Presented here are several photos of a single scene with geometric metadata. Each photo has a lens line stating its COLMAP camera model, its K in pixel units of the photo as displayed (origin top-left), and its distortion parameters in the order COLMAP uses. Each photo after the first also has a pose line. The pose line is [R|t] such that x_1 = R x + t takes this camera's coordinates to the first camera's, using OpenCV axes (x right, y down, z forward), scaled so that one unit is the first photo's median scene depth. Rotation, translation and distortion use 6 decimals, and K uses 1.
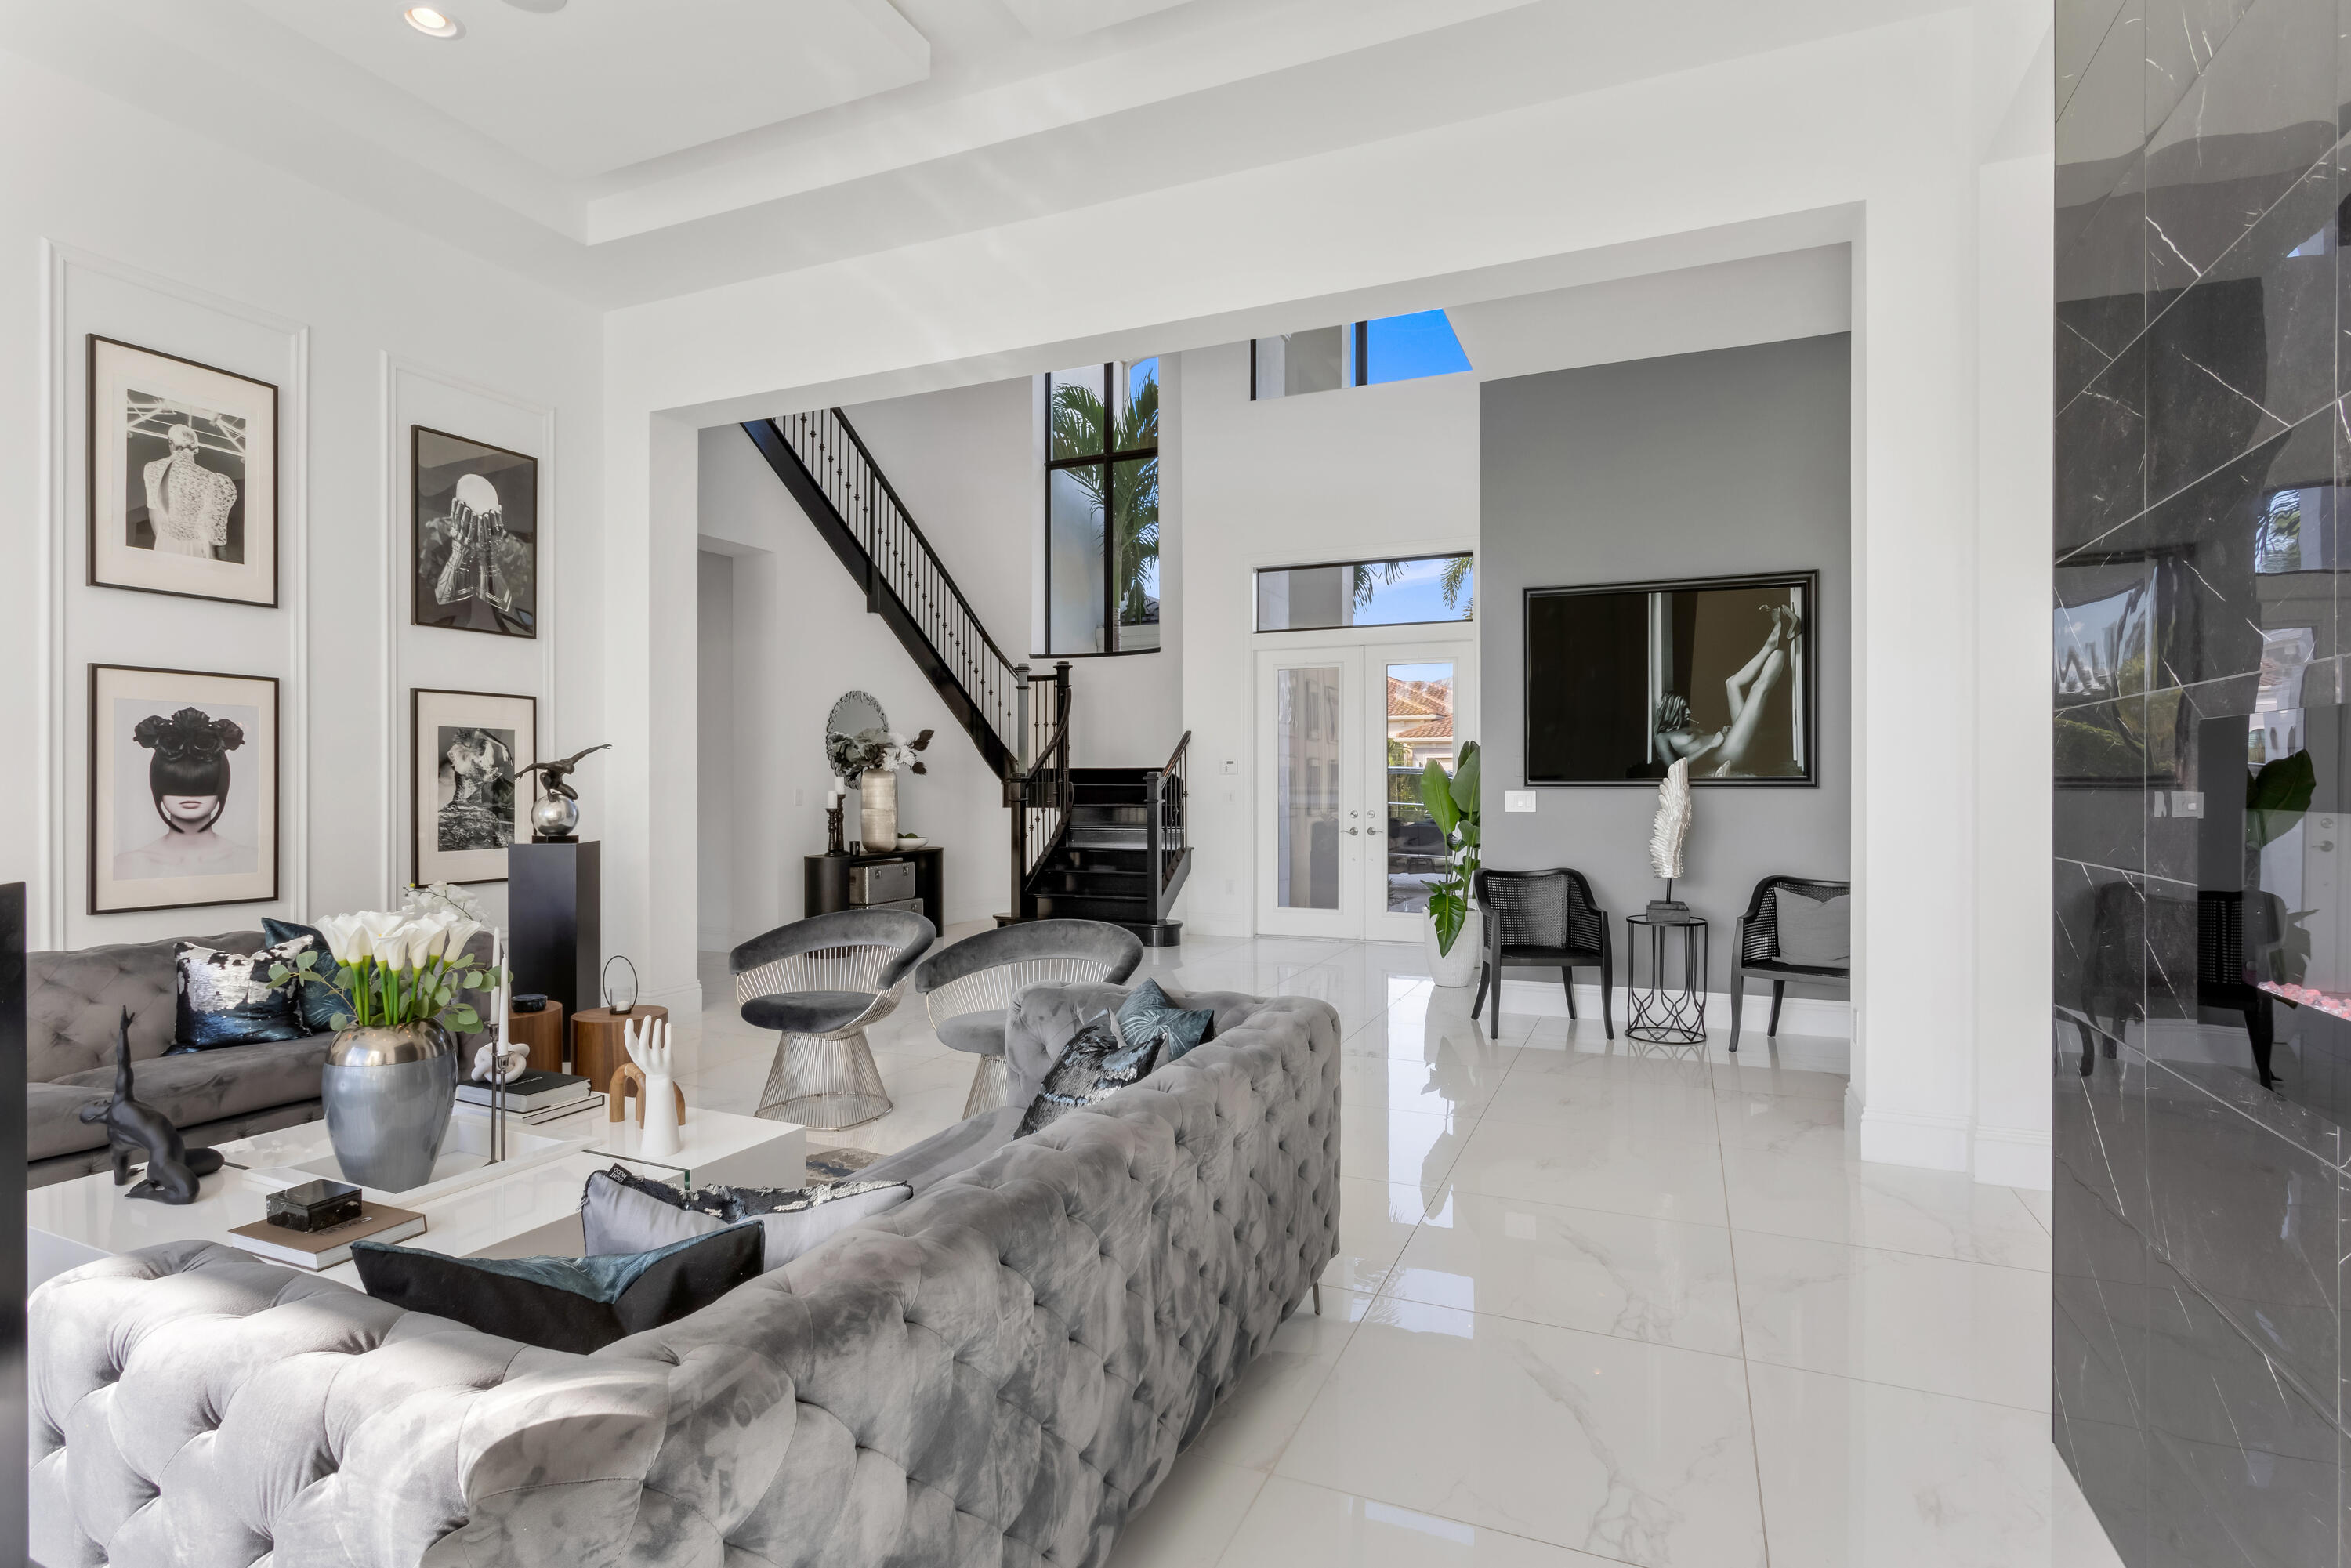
lens RADIAL K [[1173.3, 0, 1184.8], [0, 1173.3, 764.9], [0, 0, 1]] dist [-0.014232, 0.008307]
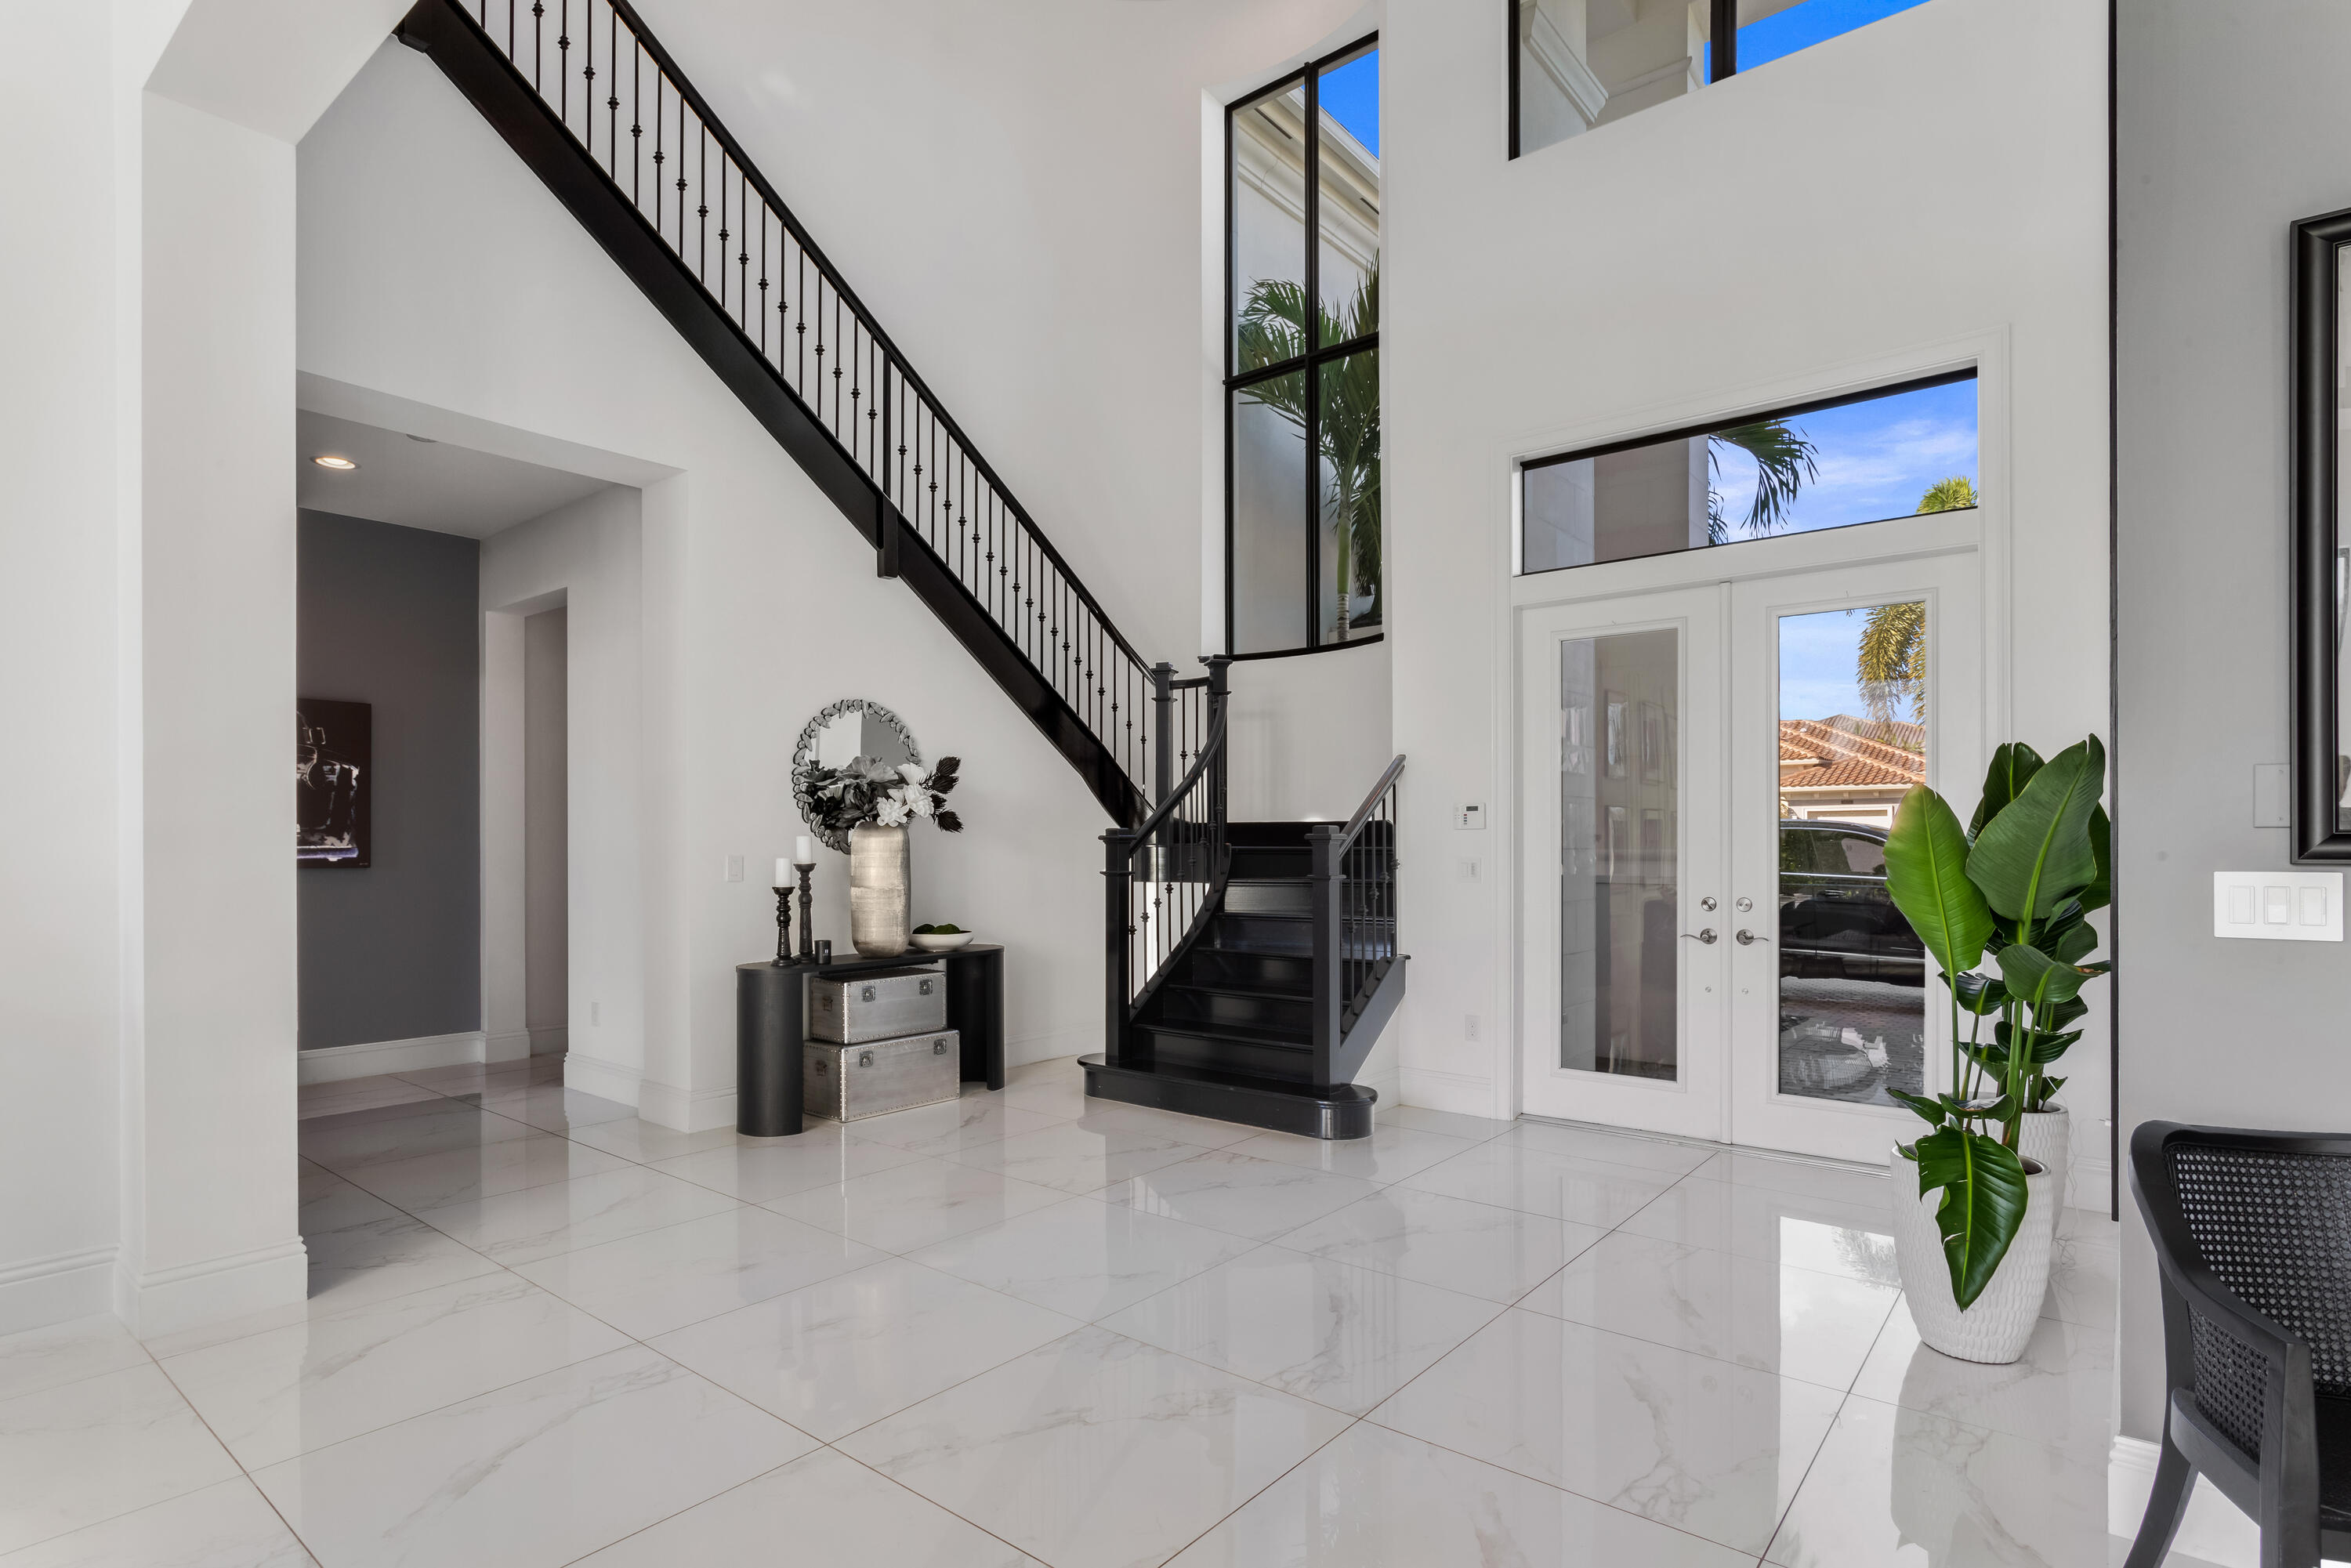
lens RADIAL K [[1173.3, 0, 1179.8], [0, 1173.3, 838.1], [0, 0, 1]] dist [-0.014232, 0.008307]
pose [[0.960574, -0.001768, -0.278017, 0.061341], [0.005184, 0.999920, 0.011551, 0.005153], [0.277974, -0.012537, 0.960507, 0.424080]]
